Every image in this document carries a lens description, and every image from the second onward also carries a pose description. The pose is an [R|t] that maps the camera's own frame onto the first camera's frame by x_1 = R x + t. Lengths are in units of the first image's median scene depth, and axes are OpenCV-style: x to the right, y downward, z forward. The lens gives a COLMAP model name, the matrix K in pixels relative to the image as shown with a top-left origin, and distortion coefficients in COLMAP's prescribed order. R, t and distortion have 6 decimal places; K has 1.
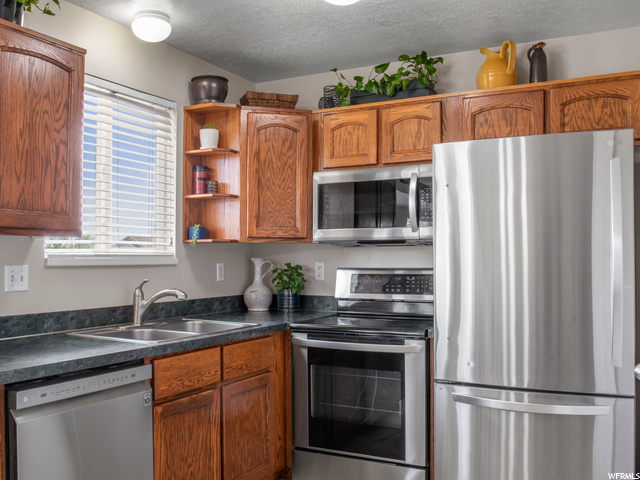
lens RADIAL K [[638.0, 0, 293.9], [0, 638.0, 240.3], [0, 0, 1]] dist [-0.077078, 0.012335]
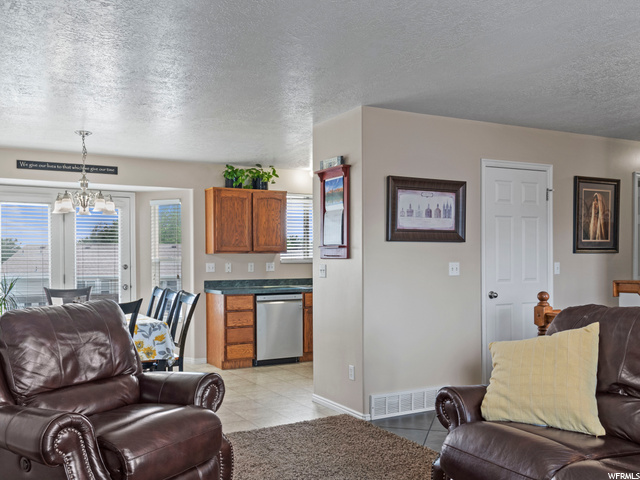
lens RADIAL K [[631.8, 0, 318.1], [0, 631.8, 263.1], [0, 0, 1]] dist [0.012459, 0.015328]
pose [[0.834078, -0.002251, -0.551641, 1.050198], [0.020015, 0.999457, 0.026185, -0.025097], [0.551283, -0.032881, 0.833670, -1.046672]]
